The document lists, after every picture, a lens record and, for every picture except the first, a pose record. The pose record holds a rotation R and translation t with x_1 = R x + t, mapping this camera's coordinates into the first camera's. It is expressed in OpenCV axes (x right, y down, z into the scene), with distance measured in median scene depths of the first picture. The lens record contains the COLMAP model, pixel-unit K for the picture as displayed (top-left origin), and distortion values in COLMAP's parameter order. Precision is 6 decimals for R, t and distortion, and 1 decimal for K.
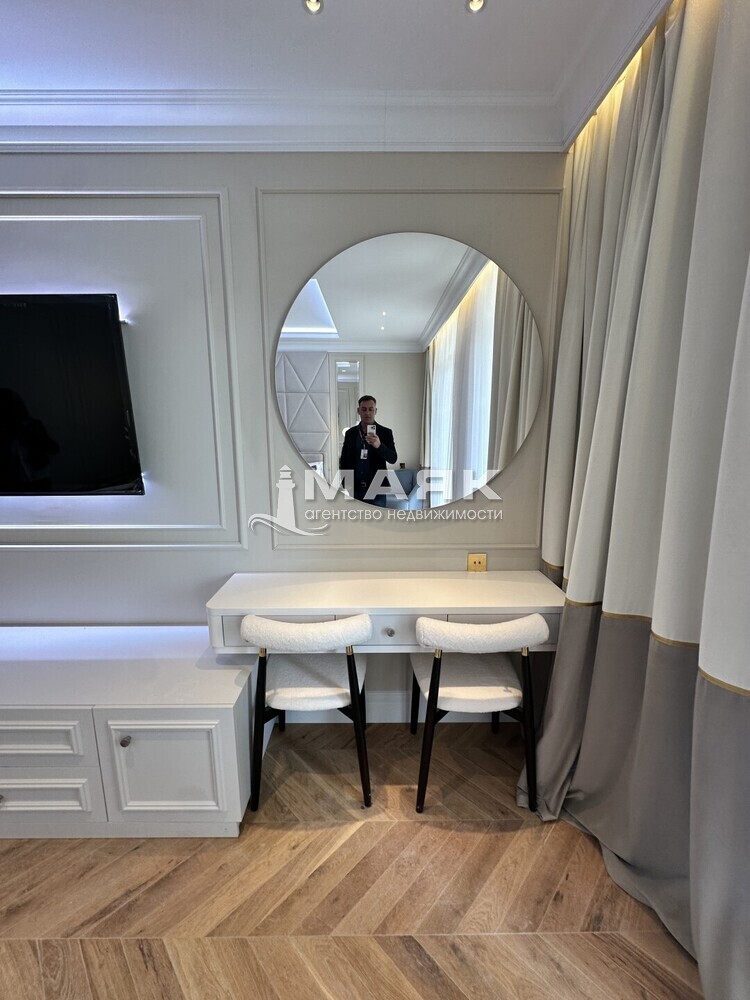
lens RADIAL K [[397.8, 0, 375.0], [0, 397.8, 500.0], [0, 0, 1]] dist [-0.004911, 0.000470]
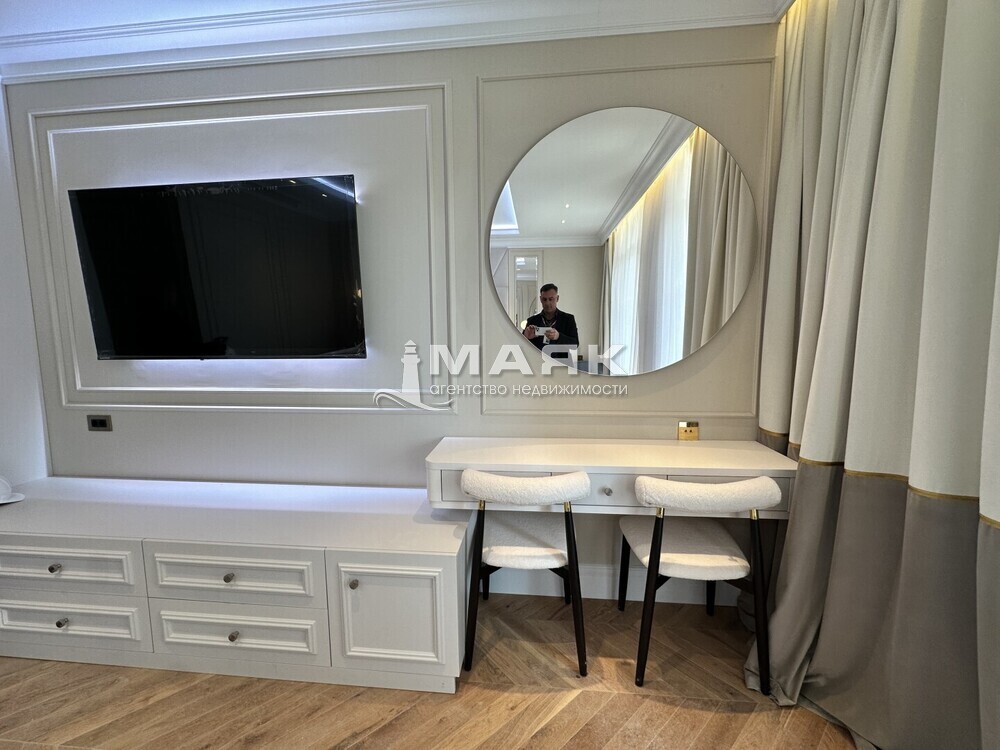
lens RADIAL K [[397.8, 0, 500.0], [0, 397.8, 375.0], [0, 0, 1]] dist [-0.004911, 0.000470]
pose [[0.994711, 0.005048, -0.102587, -0.127873], [-0.011894, 0.997733, -0.066234, 0.111730], [0.102020, 0.067104, 0.992517, -0.027857]]
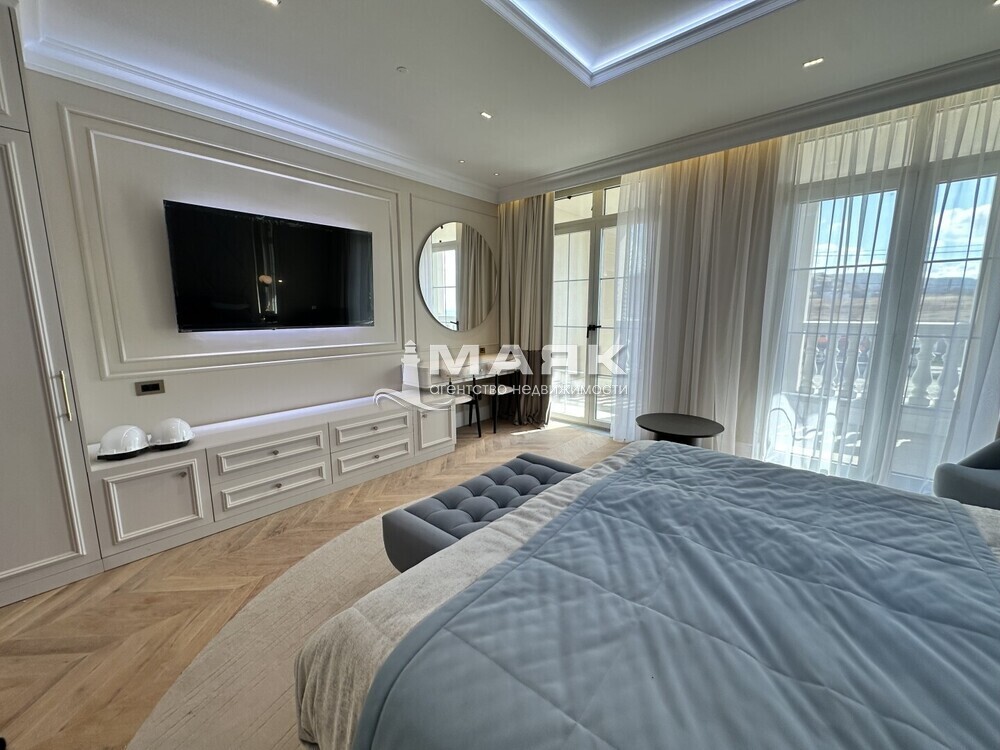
lens RADIAL K [[397.8, 0, 500.0], [0, 397.8, 375.0], [0, 0, 1]] dist [-0.004911, 0.000470]
pose [[0.675195, -0.114761, 0.728657, -1.893934], [0.127512, 0.991111, 0.037940, 0.277216], [-0.726534, 0.067296, 0.683827, -0.989291]]
